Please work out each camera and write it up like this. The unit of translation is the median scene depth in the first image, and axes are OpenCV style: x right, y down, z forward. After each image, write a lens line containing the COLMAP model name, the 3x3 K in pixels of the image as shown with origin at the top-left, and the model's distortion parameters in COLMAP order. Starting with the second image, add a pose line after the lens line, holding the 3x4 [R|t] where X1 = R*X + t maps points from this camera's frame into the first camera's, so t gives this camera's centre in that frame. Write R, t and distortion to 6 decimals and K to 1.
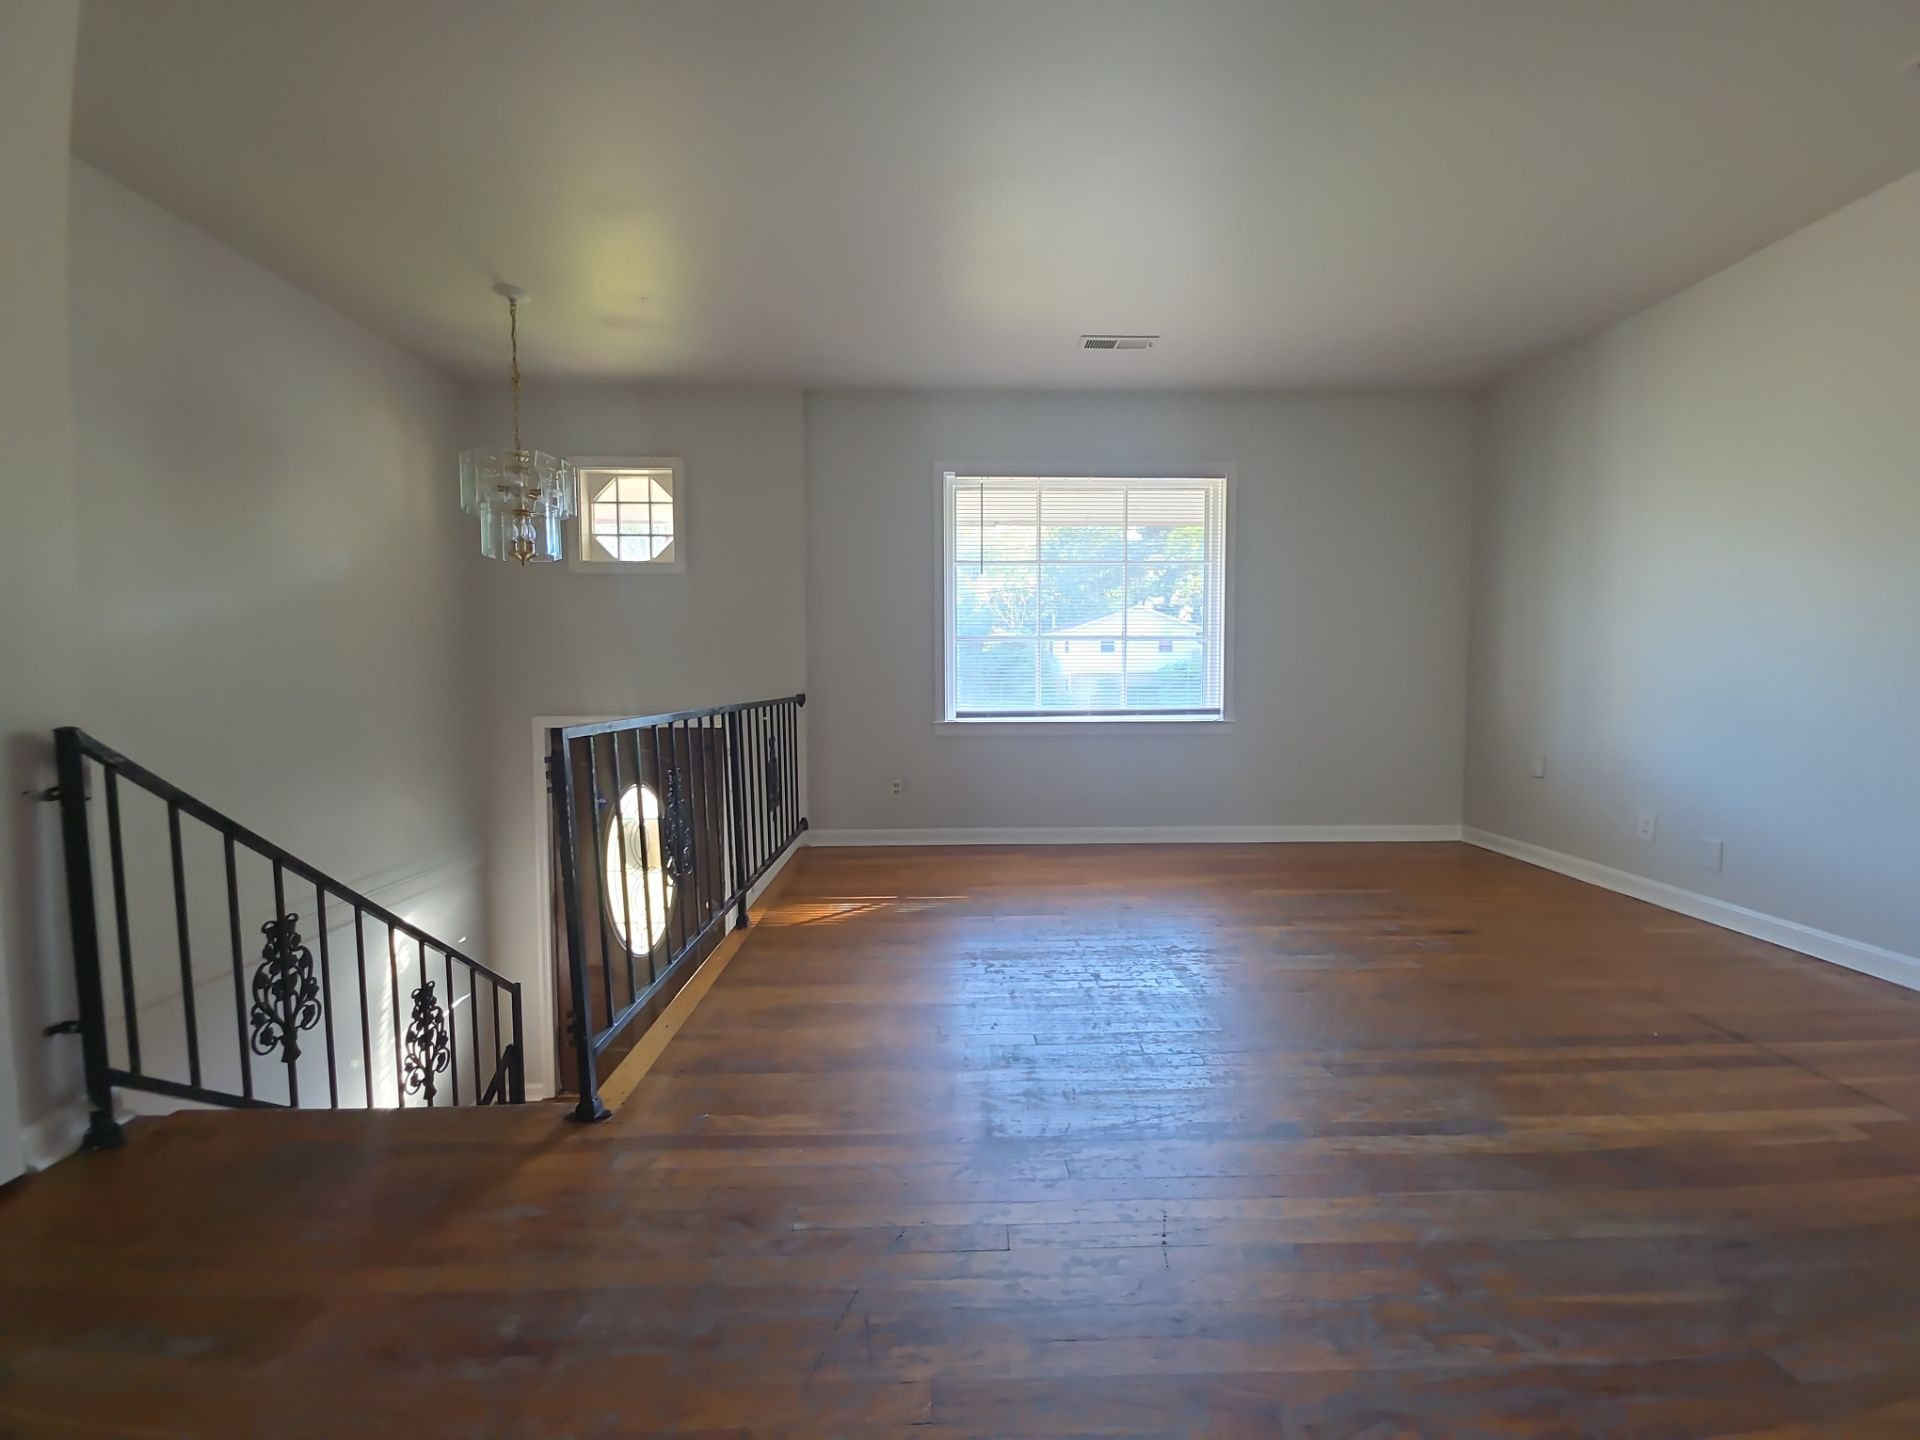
lens RADIAL K [[754.7, 0, 966.4], [0, 754.7, 714.4], [0, 0, 1]] dist [0.000333, -0.003872]
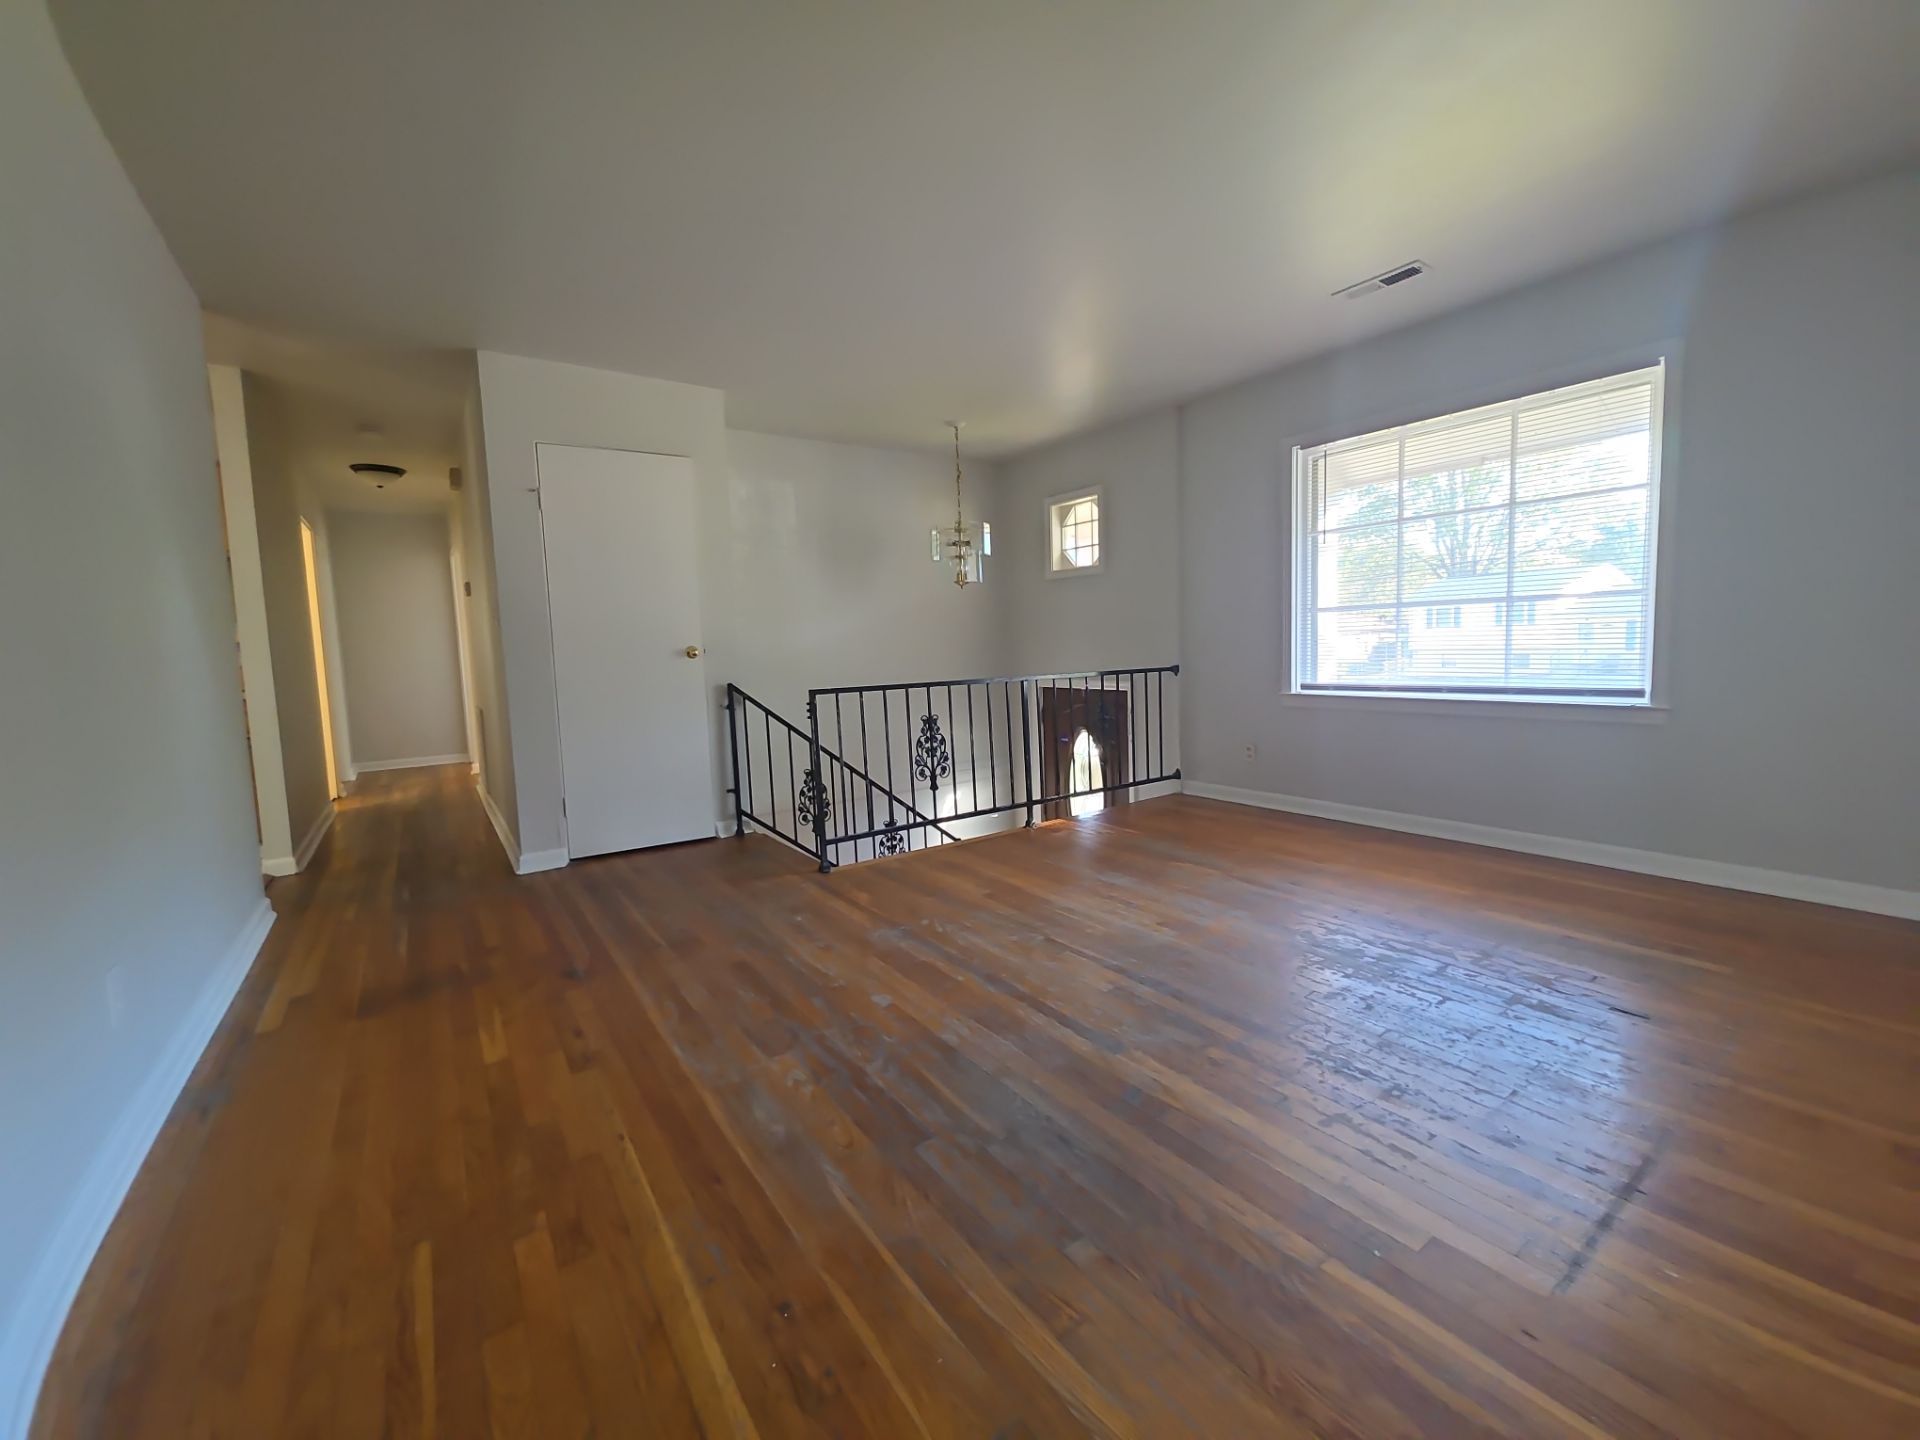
lens RADIAL K [[754.7, 0, 966.4], [0, 754.7, 714.4], [0, 0, 1]] dist [0.000333, -0.003872]
pose [[0.562492, 0.060490, -0.824587, 0.599527], [-0.015738, 0.997923, 0.062470, -0.019638], [0.826653, -0.022161, 0.562275, 0.058145]]
